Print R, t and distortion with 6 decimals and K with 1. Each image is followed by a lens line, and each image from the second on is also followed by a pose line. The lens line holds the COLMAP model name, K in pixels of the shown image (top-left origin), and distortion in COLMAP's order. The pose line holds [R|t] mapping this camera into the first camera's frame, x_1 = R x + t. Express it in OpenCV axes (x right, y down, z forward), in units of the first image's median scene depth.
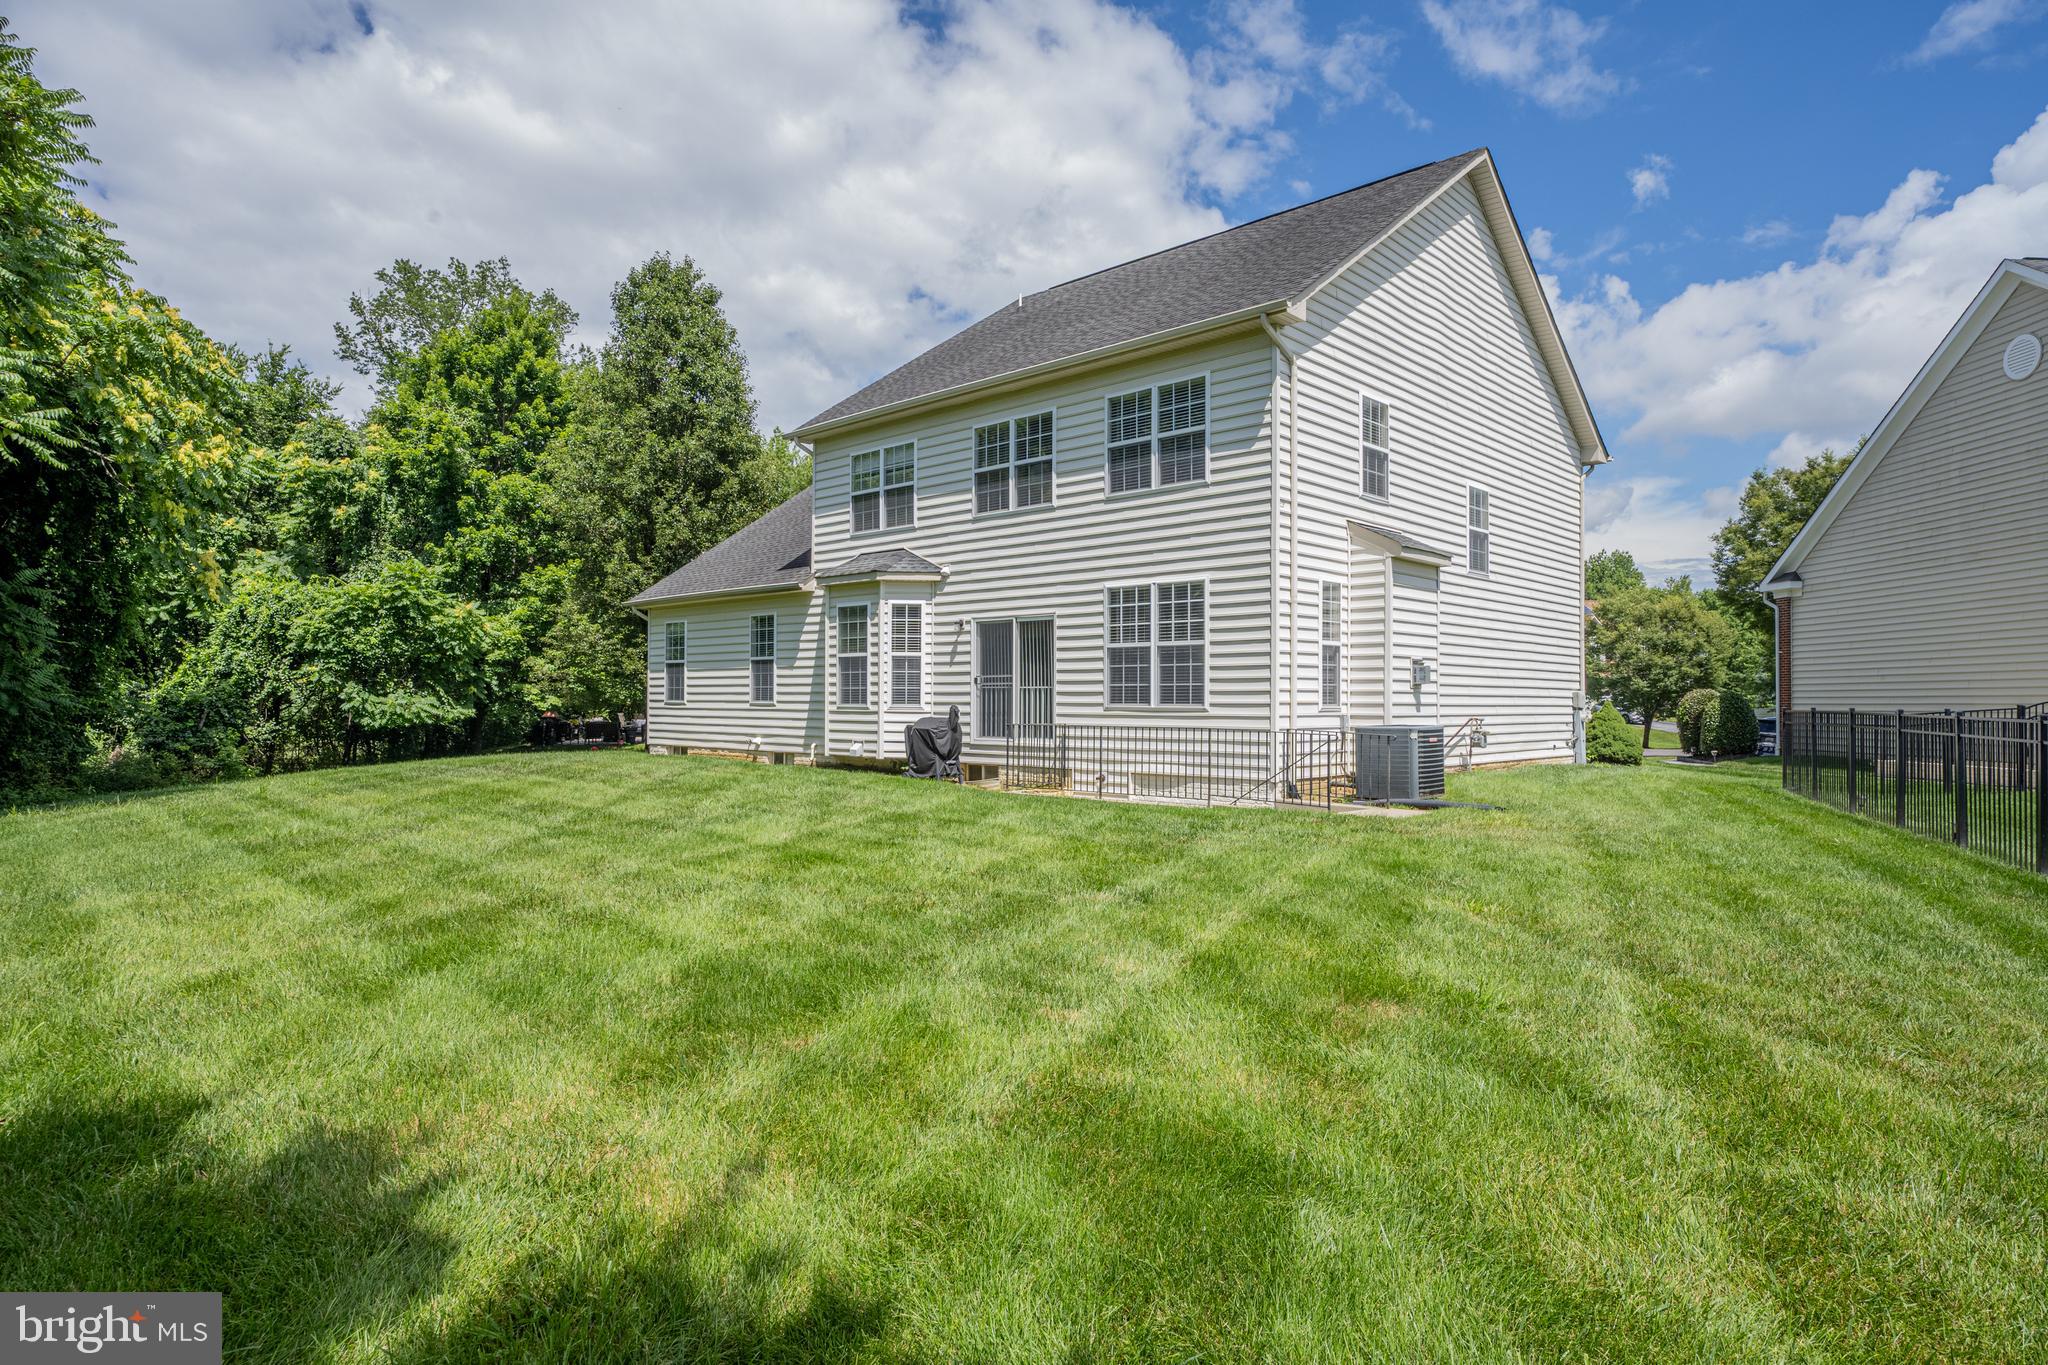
lens RADIAL K [[1150.5, 0, 1024.5], [0, 1150.5, 691.1], [0, 0, 1]] dist [0.028887, 0.000479]
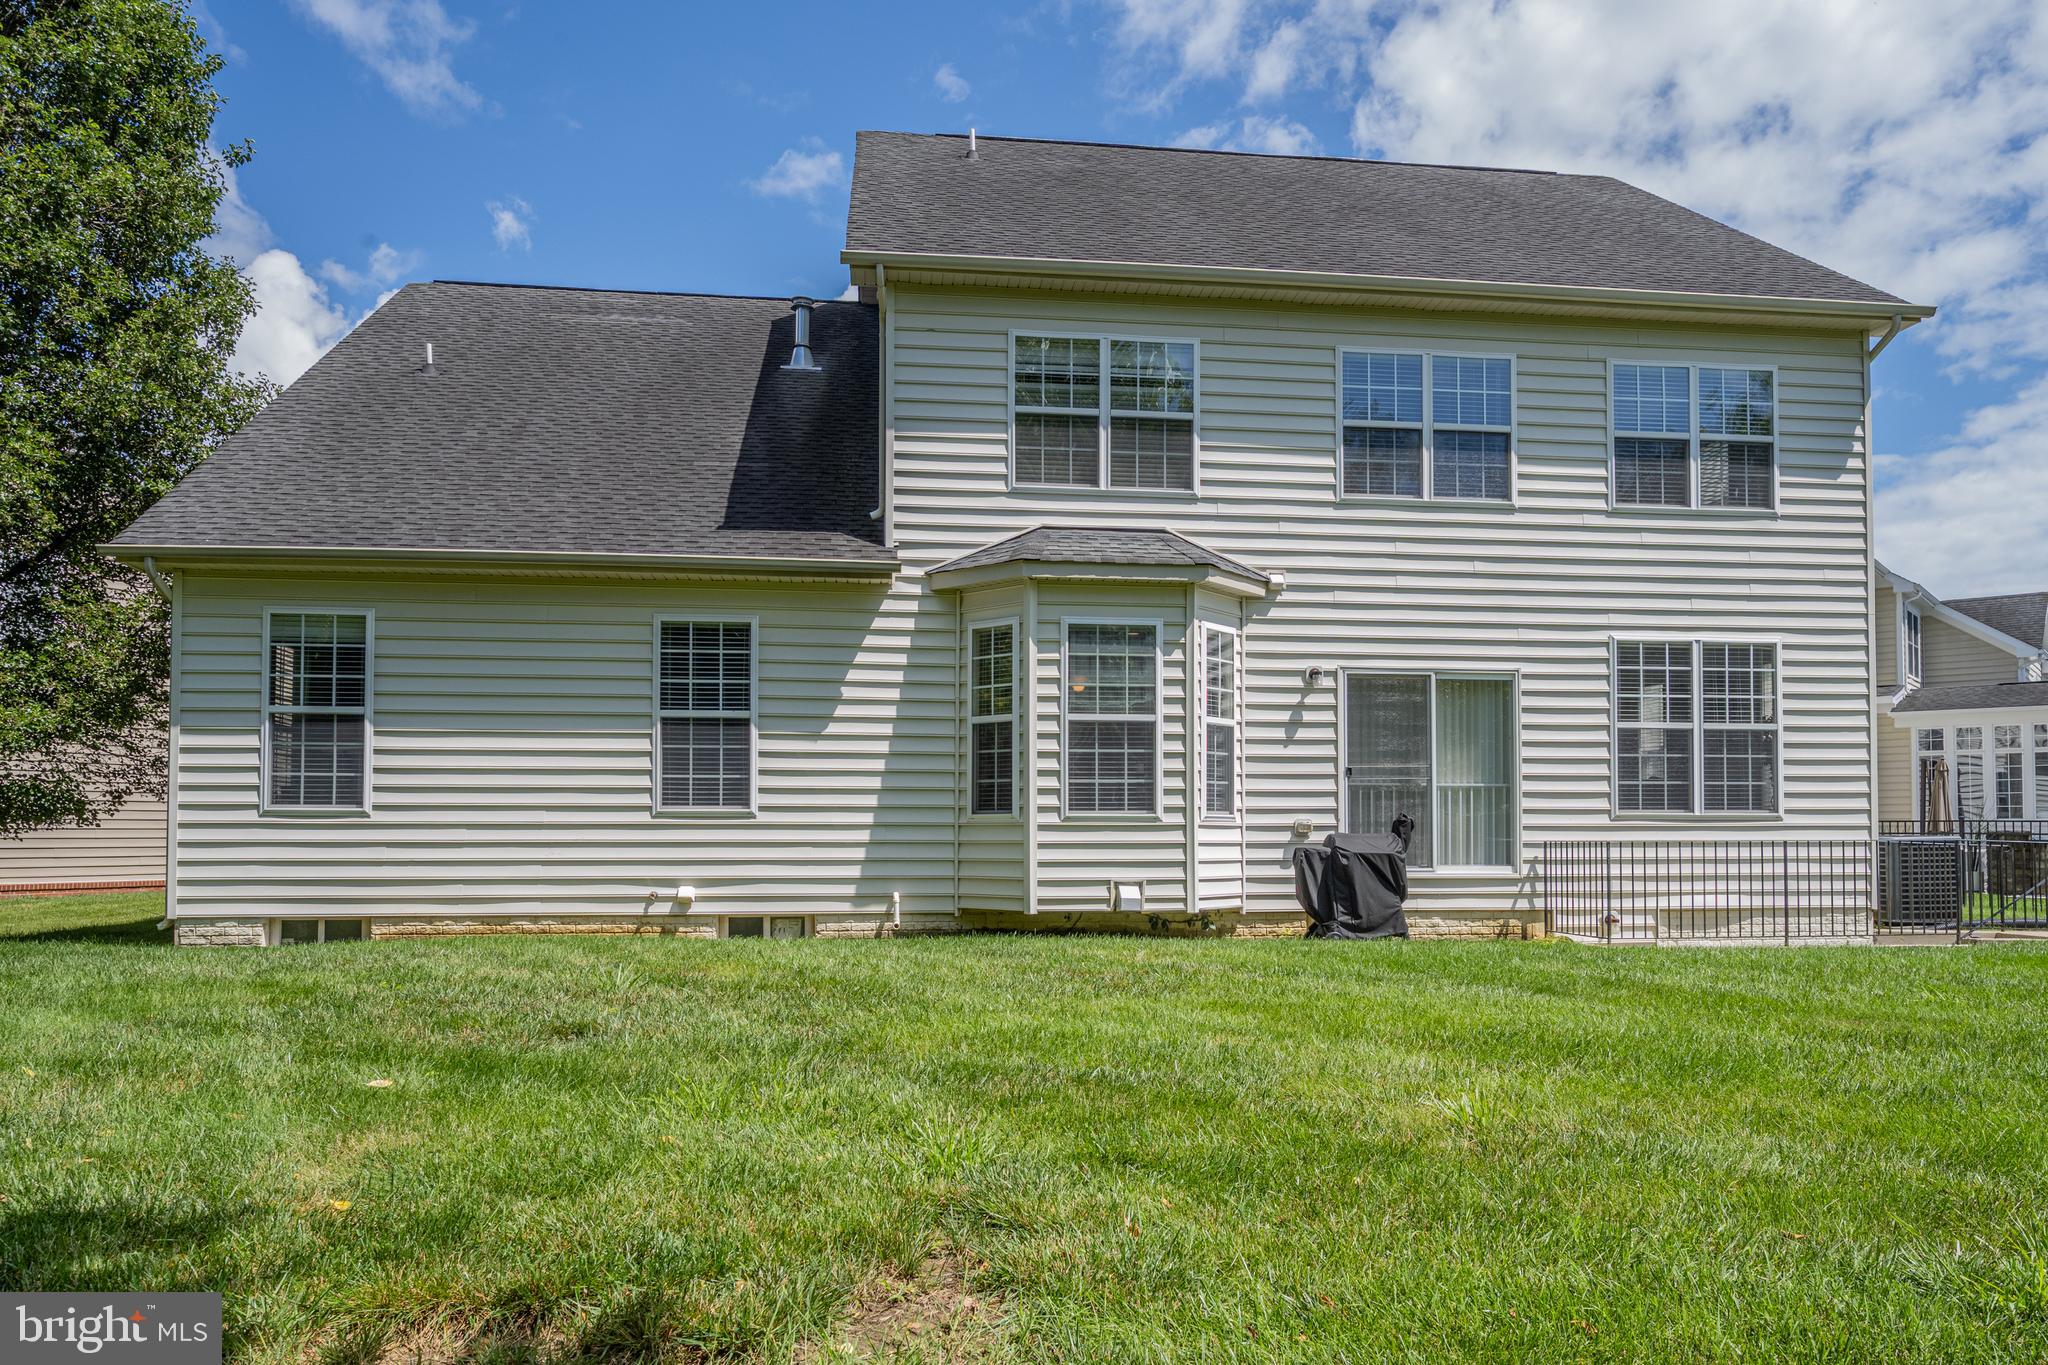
lens RADIAL K [[1382.5, 0, 1024.0], [0, 1382.5, 782.6], [0, 0, 1]] dist [-0.016852, -0.000592]
pose [[0.645070, 0.009816, 0.764060, -0.686104], [-0.007436, 0.999951, -0.006568, 0.002342], [-0.764087, -0.001445, 0.645111, 0.654685]]
